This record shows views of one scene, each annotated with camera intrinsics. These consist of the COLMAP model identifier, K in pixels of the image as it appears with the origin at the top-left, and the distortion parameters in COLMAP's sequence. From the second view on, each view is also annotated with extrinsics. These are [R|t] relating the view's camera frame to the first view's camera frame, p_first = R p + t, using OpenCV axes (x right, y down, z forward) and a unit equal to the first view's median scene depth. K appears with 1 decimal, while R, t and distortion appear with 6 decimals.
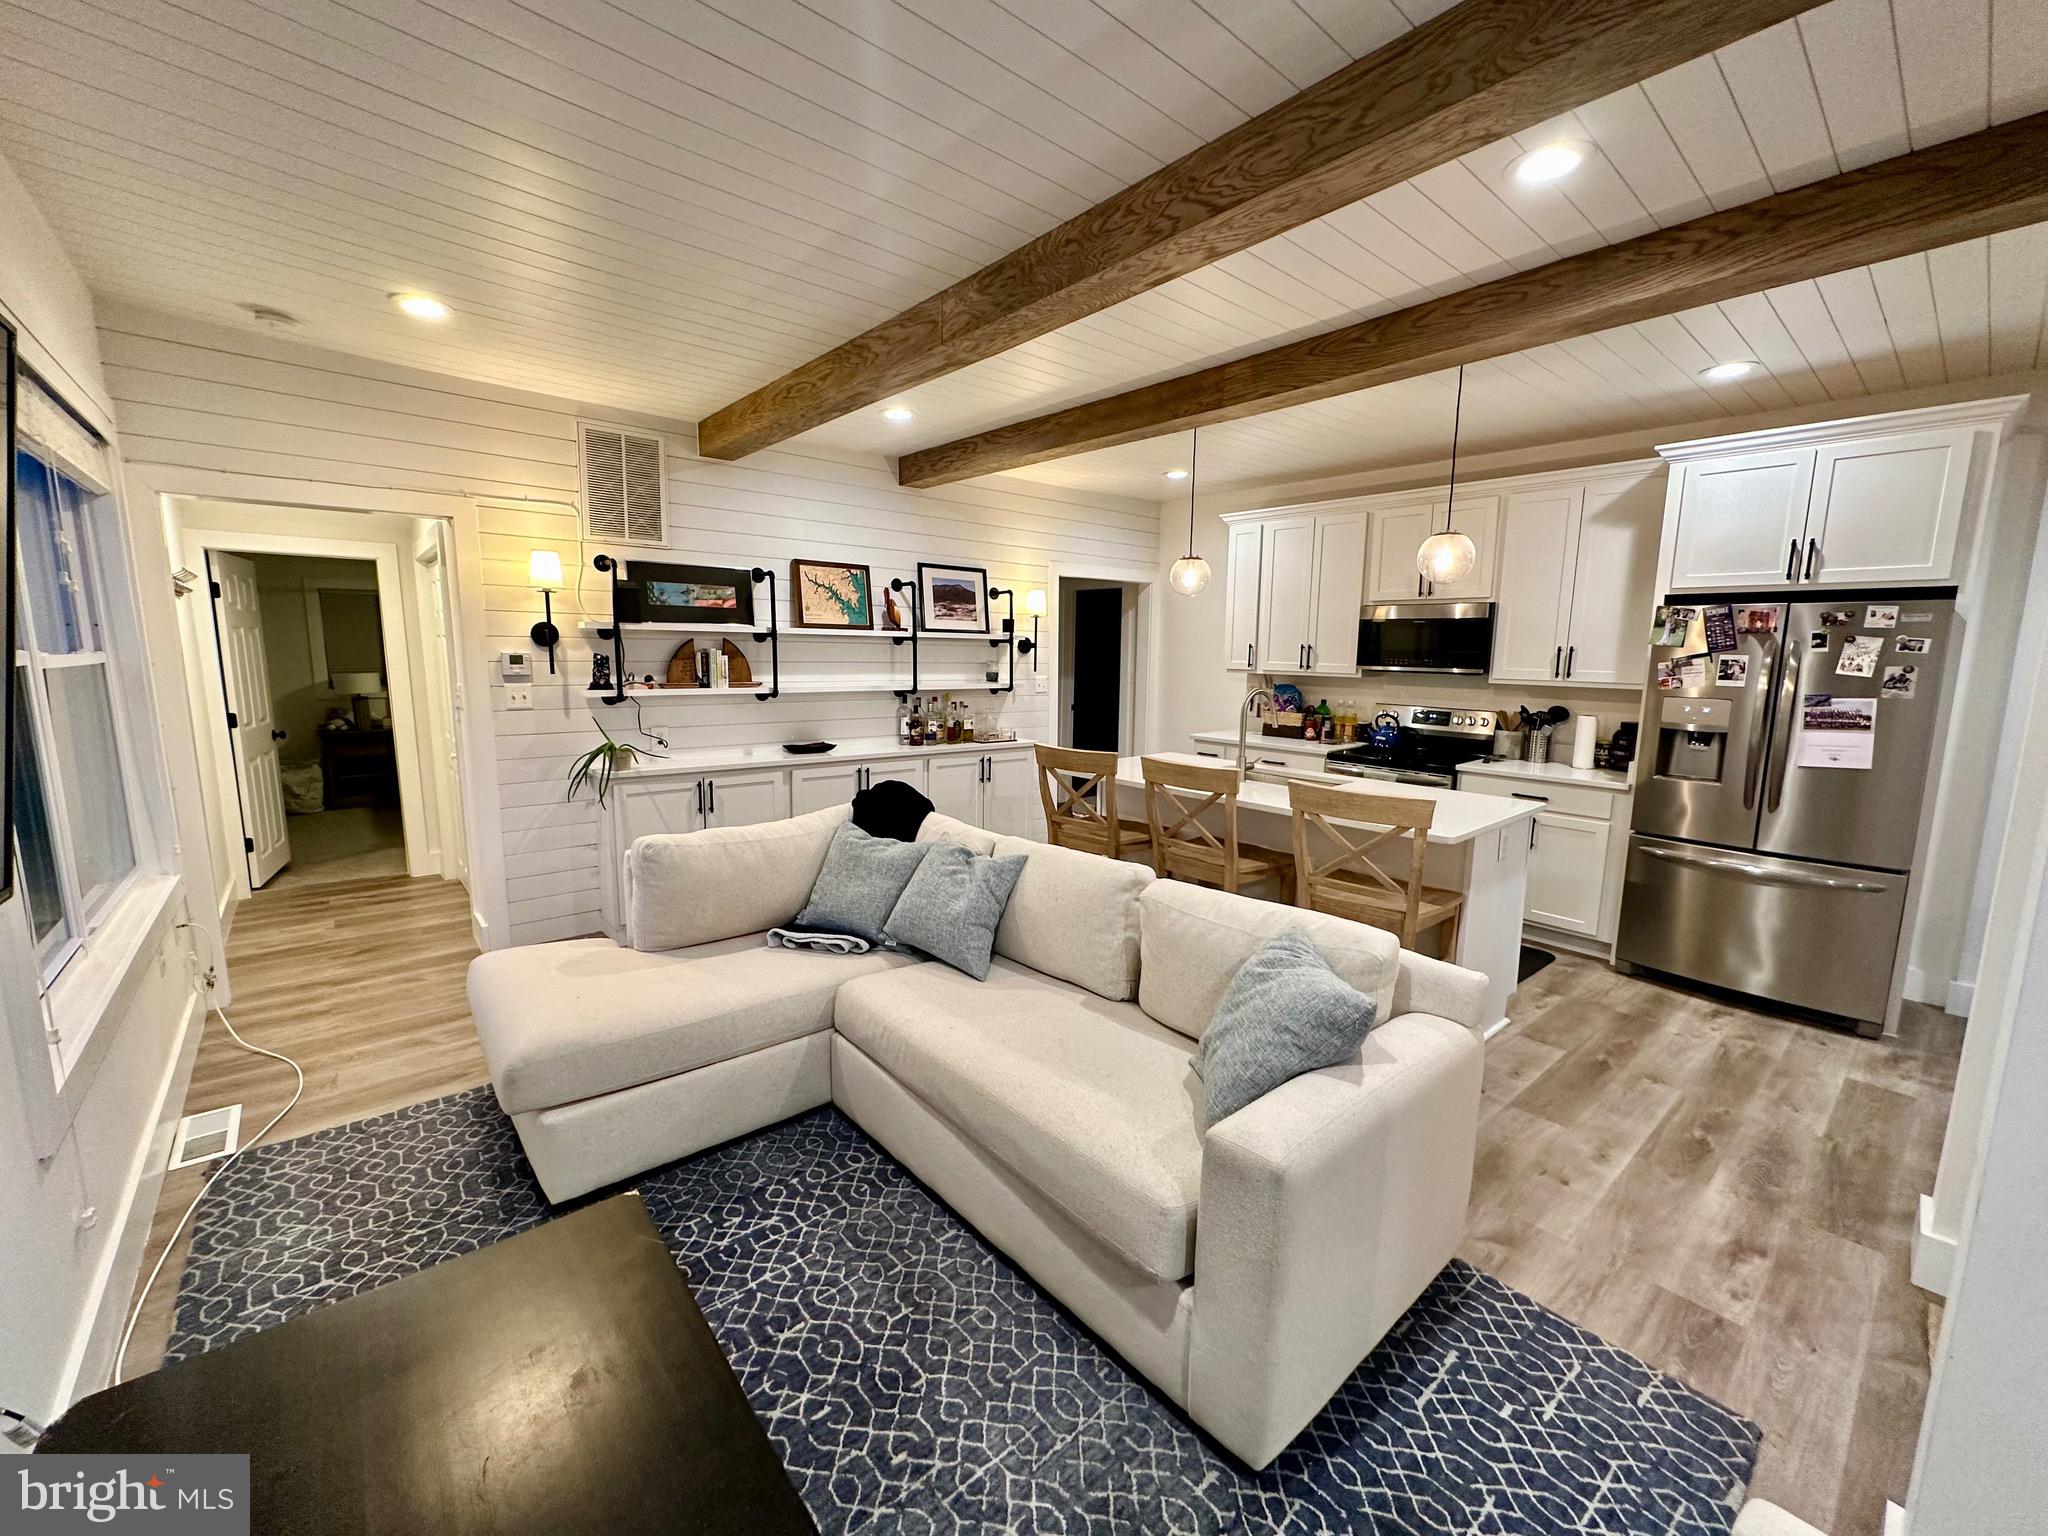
lens RADIAL K [[817.3, 0, 1024.8], [0, 817.3, 765.6], [0, 0, 1]] dist [-0.002340, 0.000517]
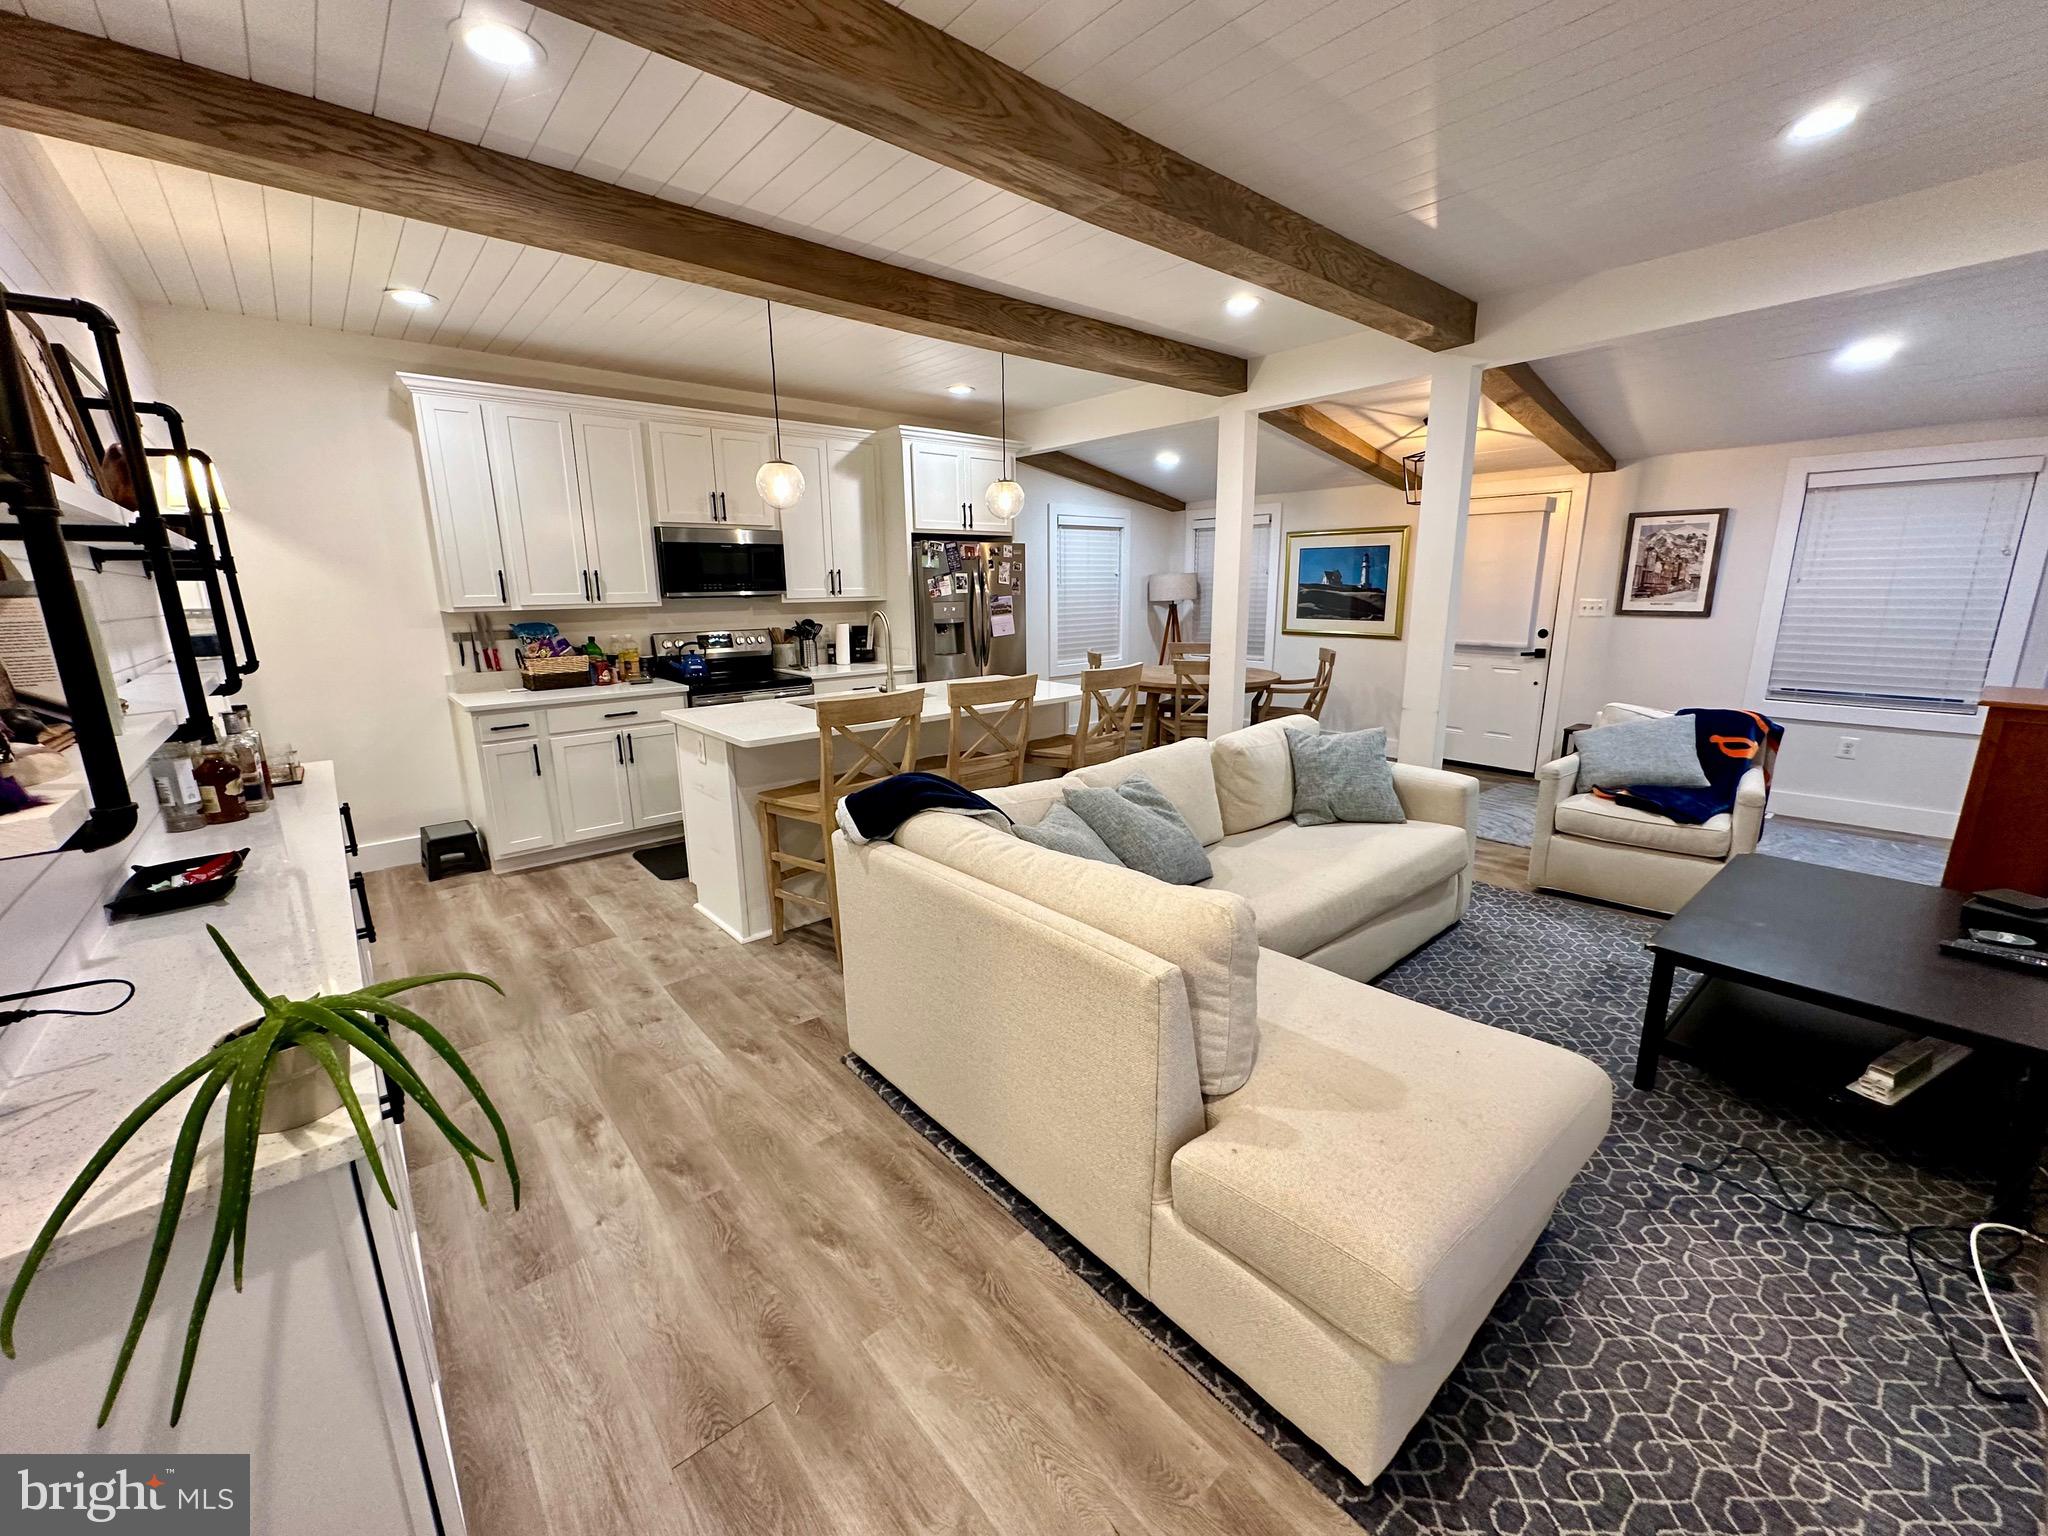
lens RADIAL K [[817.3, 0, 1024.8], [0, 817.3, 765.6], [0, 0, 1]] dist [-0.002340, 0.000517]
pose [[-0.004834, -0.233715, 0.972293, -0.678228], [0.157963, 0.959918, 0.231526, -0.106445], [-0.987433, 0.154706, 0.032279, 0.752493]]
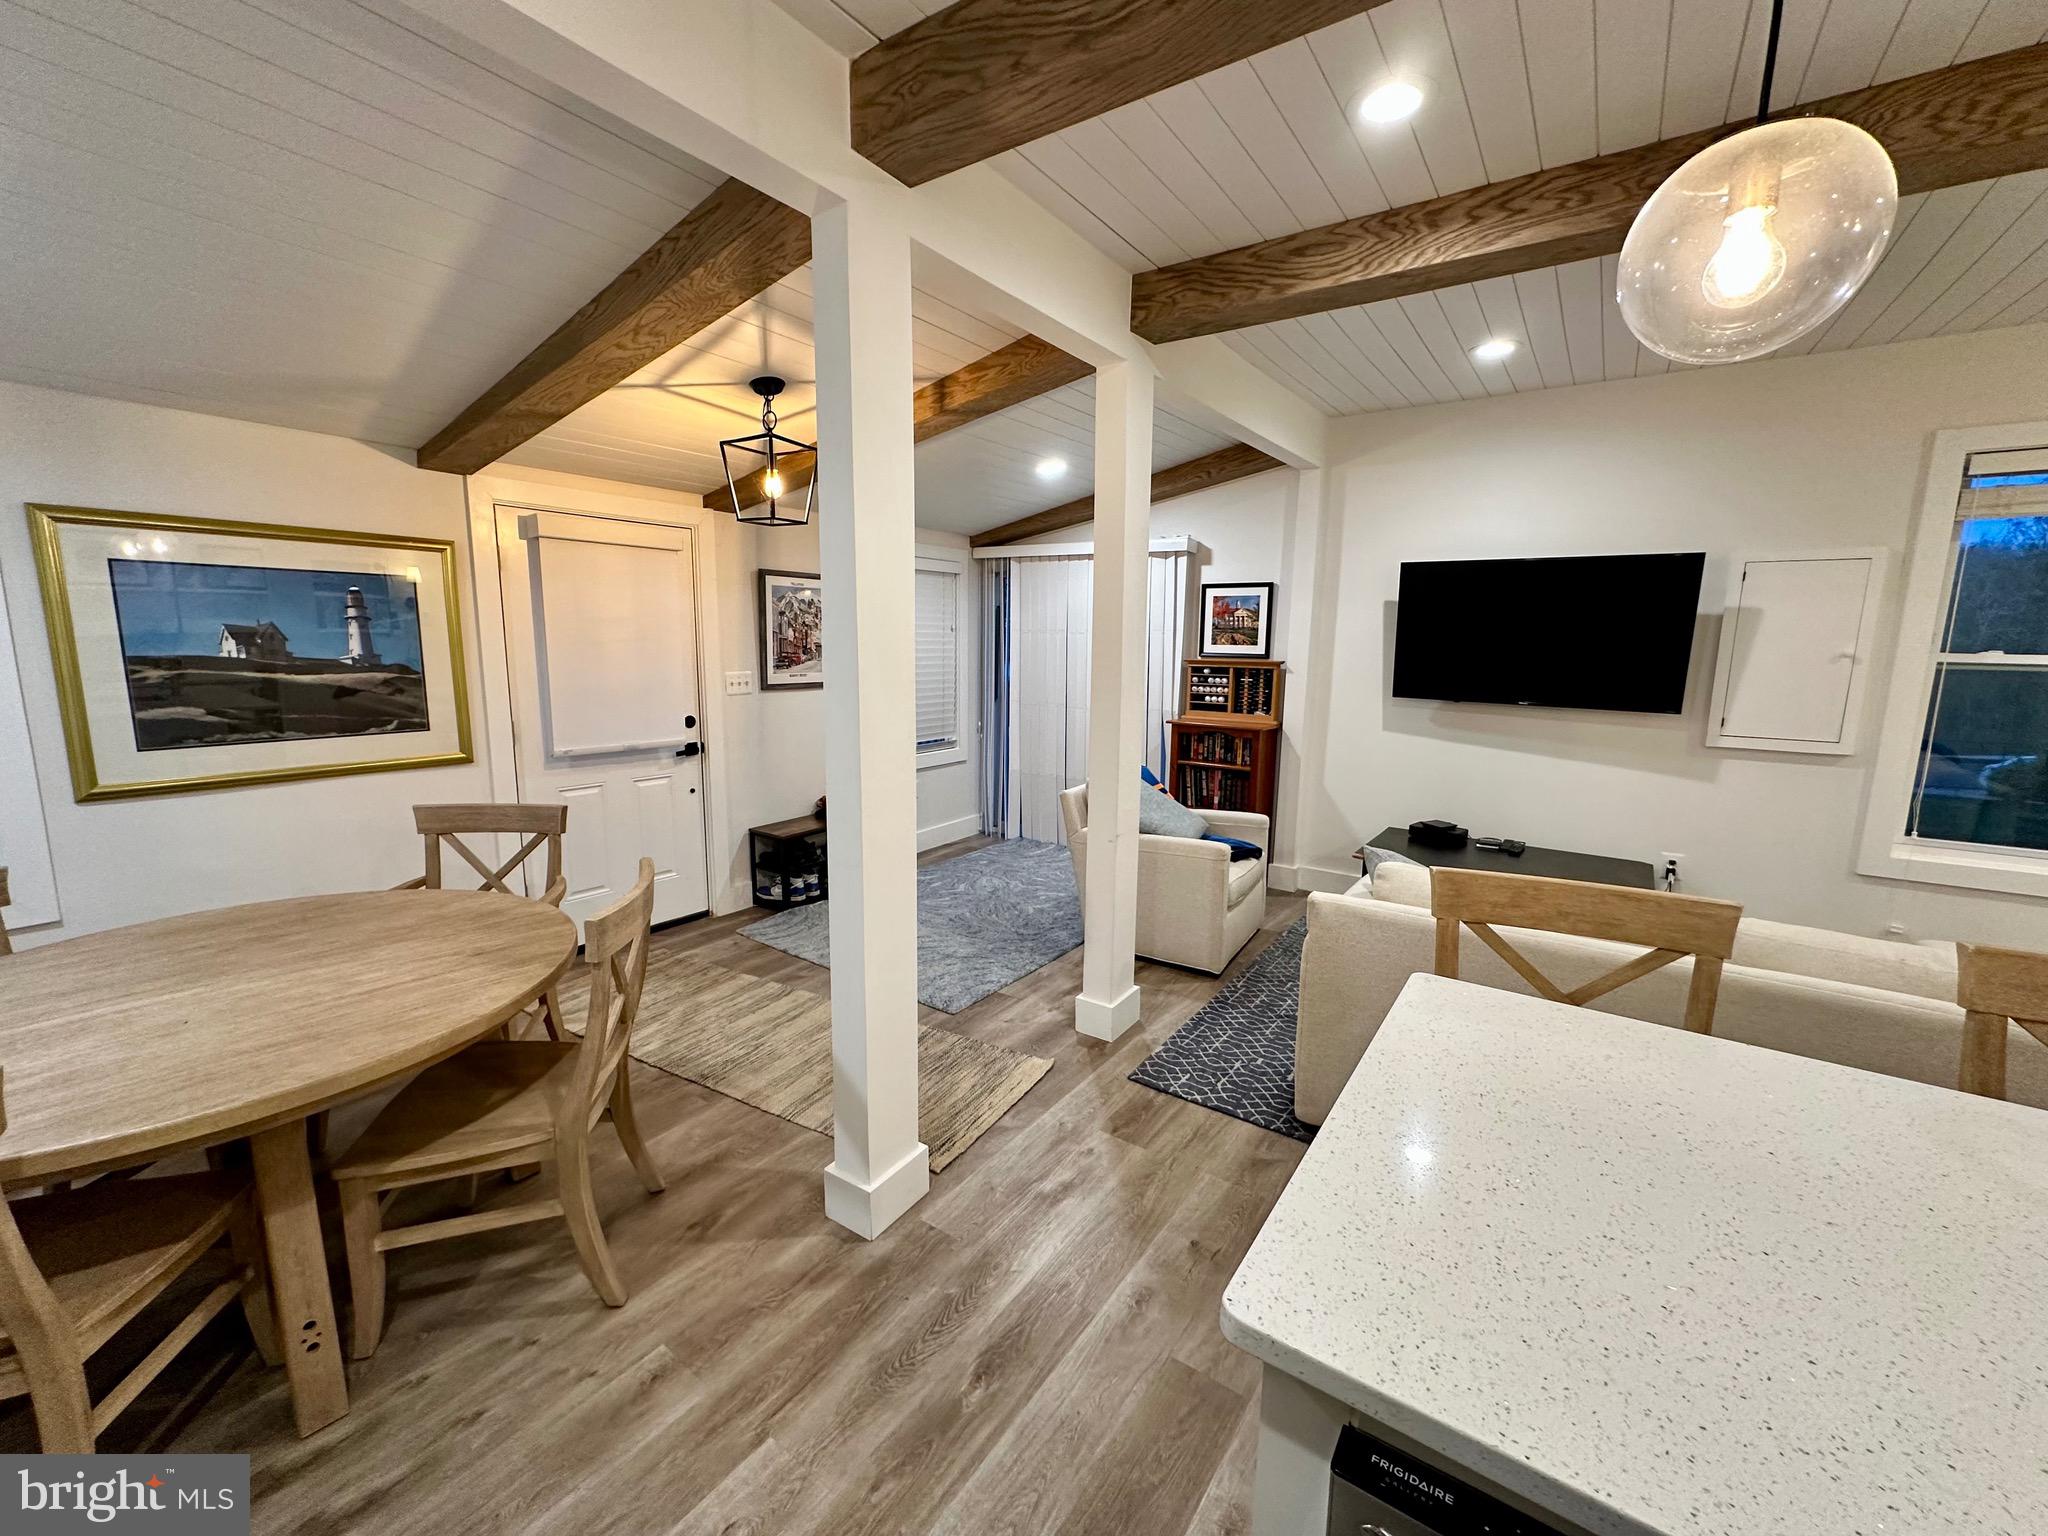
lens RADIAL K [[817.3, 0, 1024.8], [0, 817.3, 765.6], [0, 0, 1]] dist [-0.002340, 0.000517]
pose [[-0.970229, 0.014363, -0.241761, 0.600419], [-0.058325, 0.955004, 0.290803, -0.124145], [0.235060, 0.296246, -0.925735, 0.930036]]
